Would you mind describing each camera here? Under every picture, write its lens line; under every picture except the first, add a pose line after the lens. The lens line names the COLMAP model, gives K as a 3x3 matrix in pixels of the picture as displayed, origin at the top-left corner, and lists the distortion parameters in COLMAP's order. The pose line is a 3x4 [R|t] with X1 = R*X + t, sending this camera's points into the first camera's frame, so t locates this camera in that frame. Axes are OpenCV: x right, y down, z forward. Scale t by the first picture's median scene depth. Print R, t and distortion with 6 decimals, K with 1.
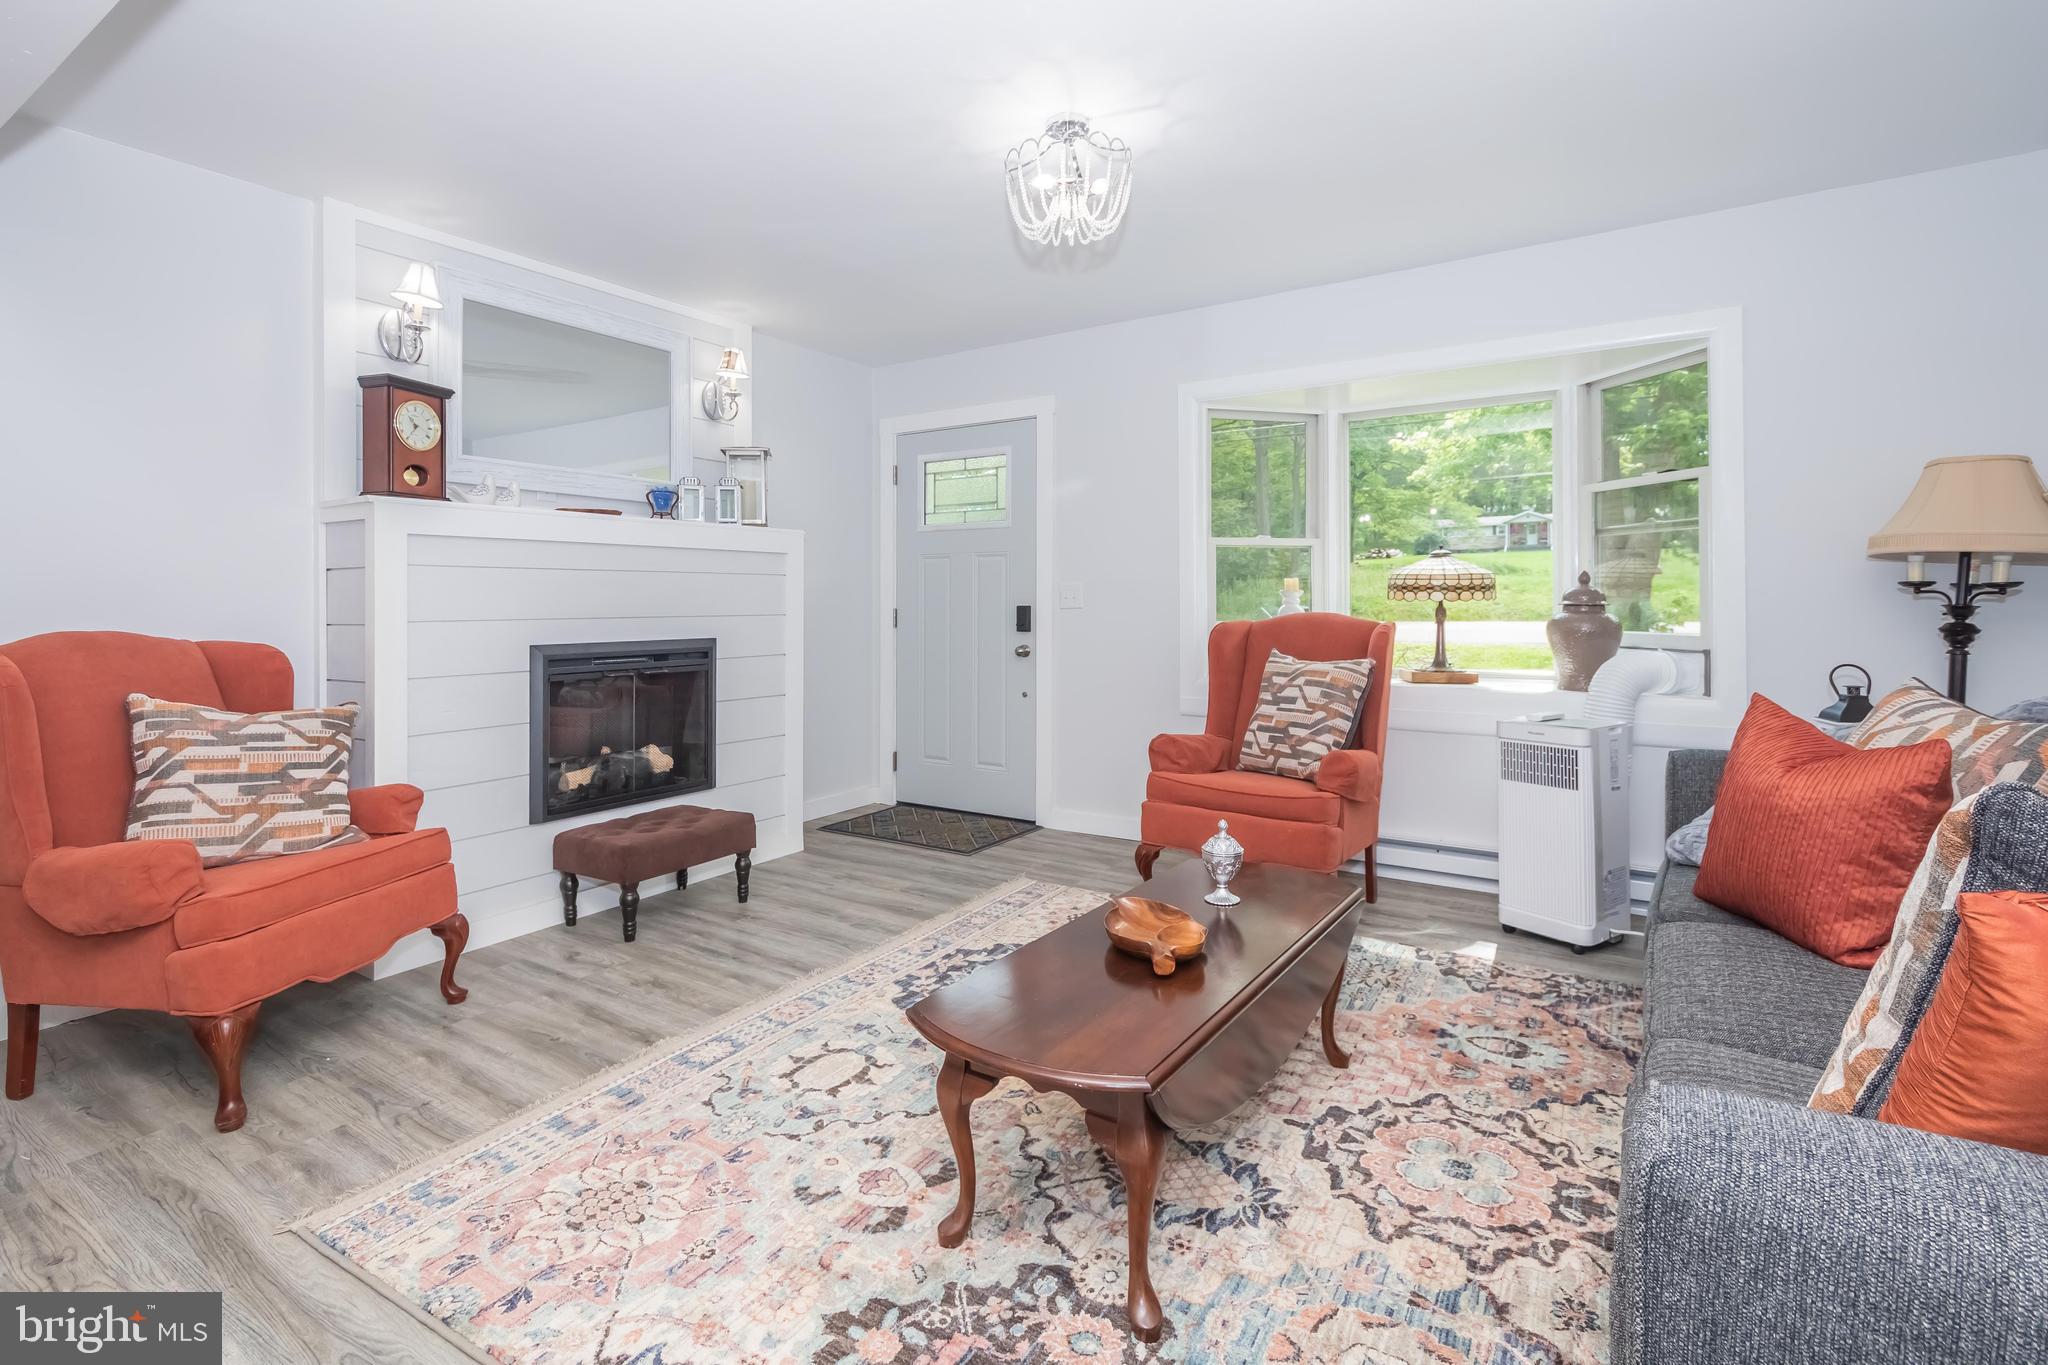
lens RADIAL K [[945.8, 0, 1024.1], [0, 945.8, 611.4], [0, 0, 1]] dist [0.001318, 0.000306]
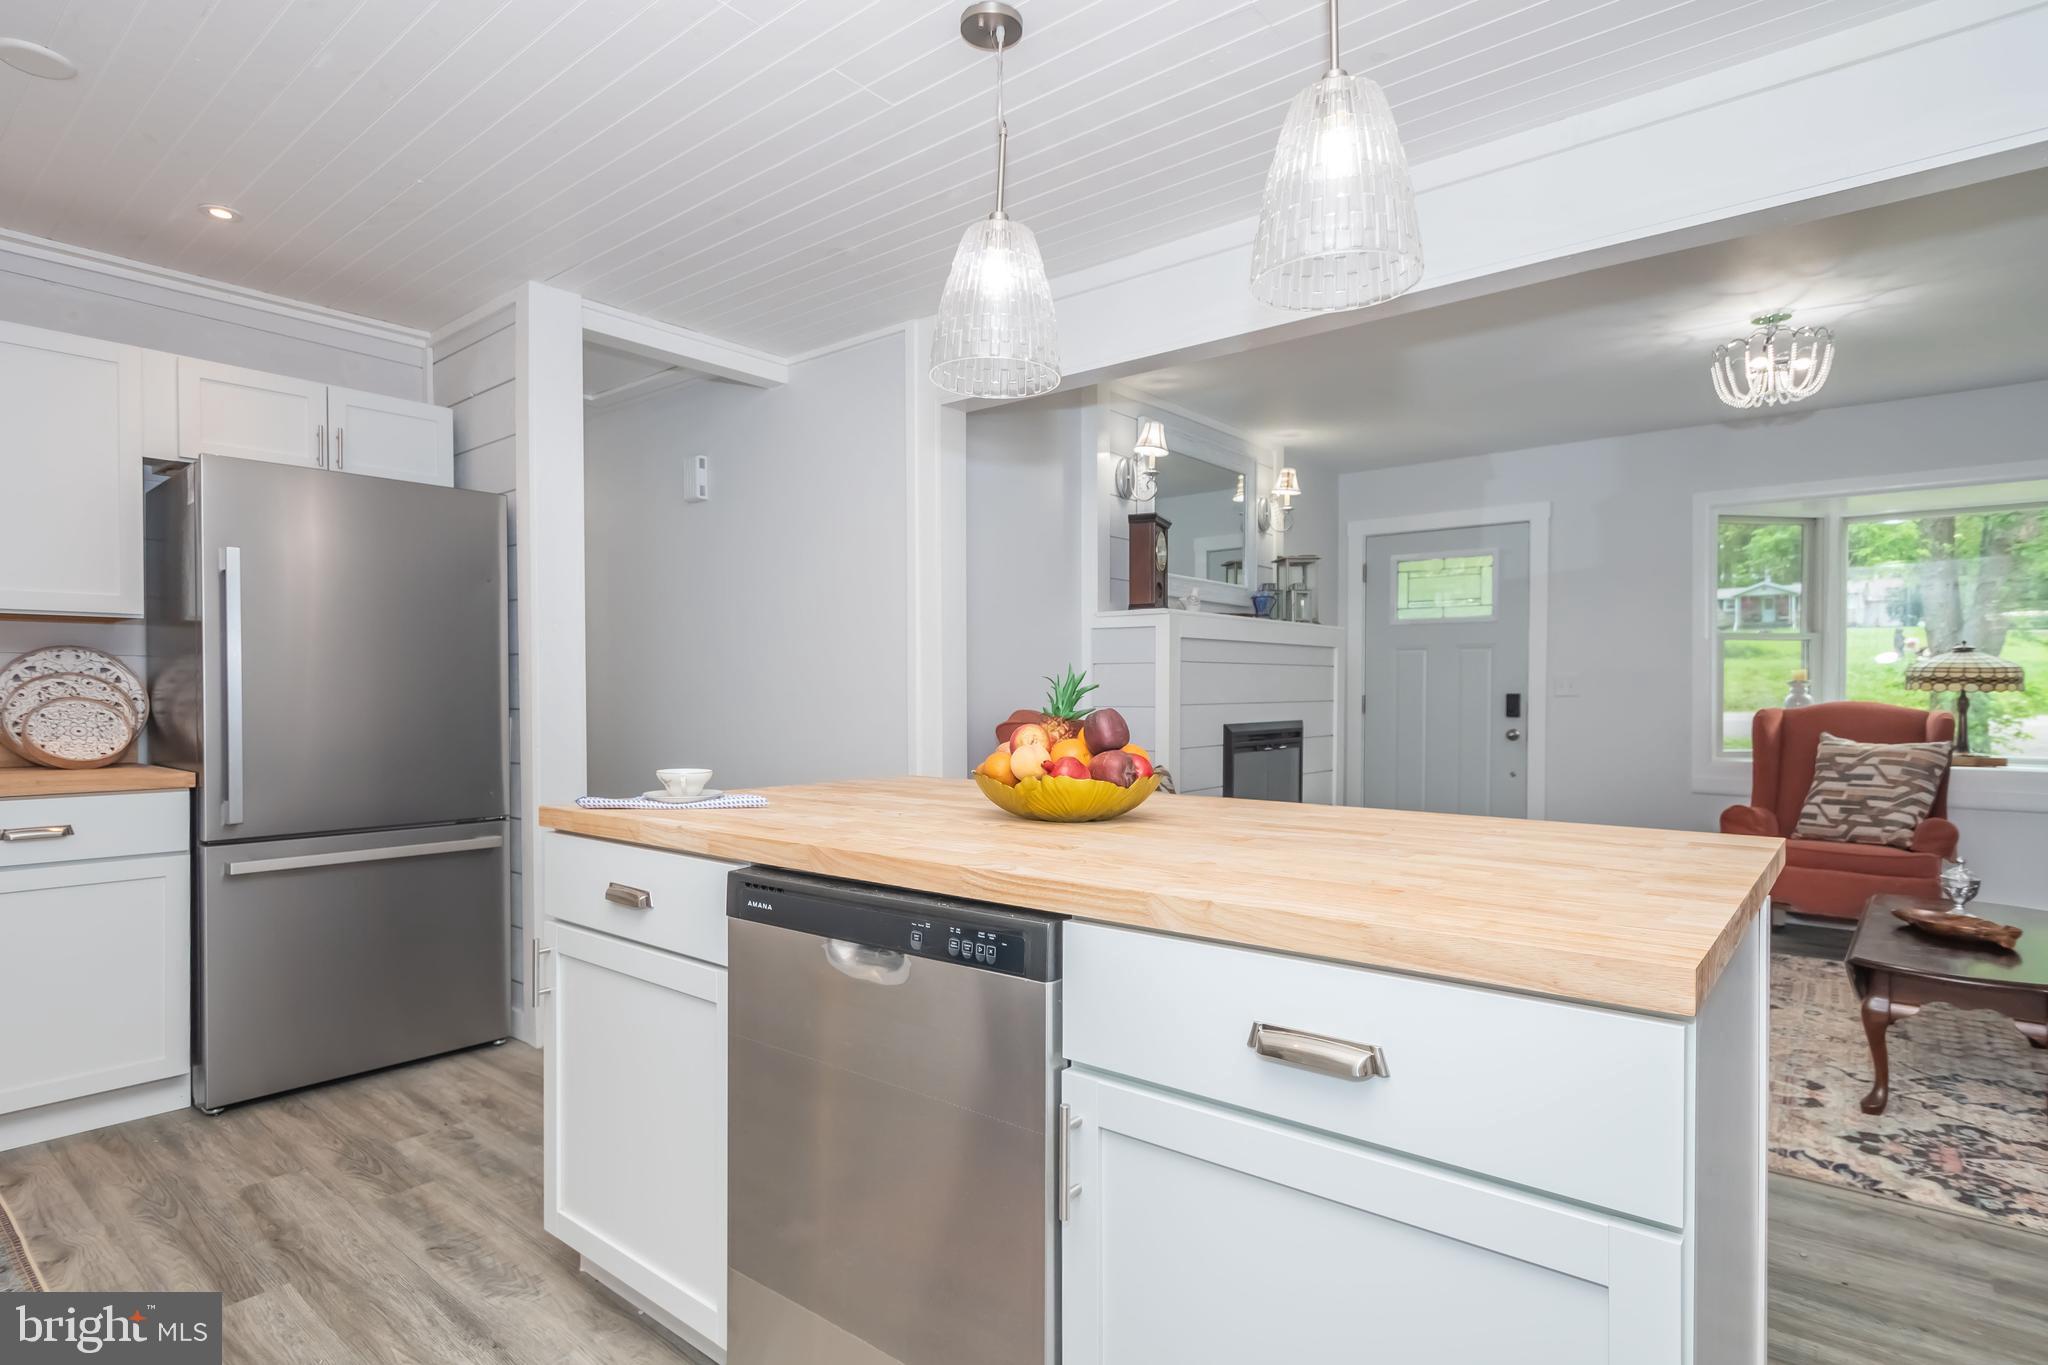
lens RADIAL K [[1068.3, 0, 1019.7], [0, 1068.3, 700.4], [0, 0, 1]] dist [-0.000003, -0.000581]
pose [[0.993695, 0.006035, -0.111952, -0.678200], [-0.005767, 0.999980, 0.002723, 0.003116], [0.111966, -0.002061, 0.993710, -0.465732]]
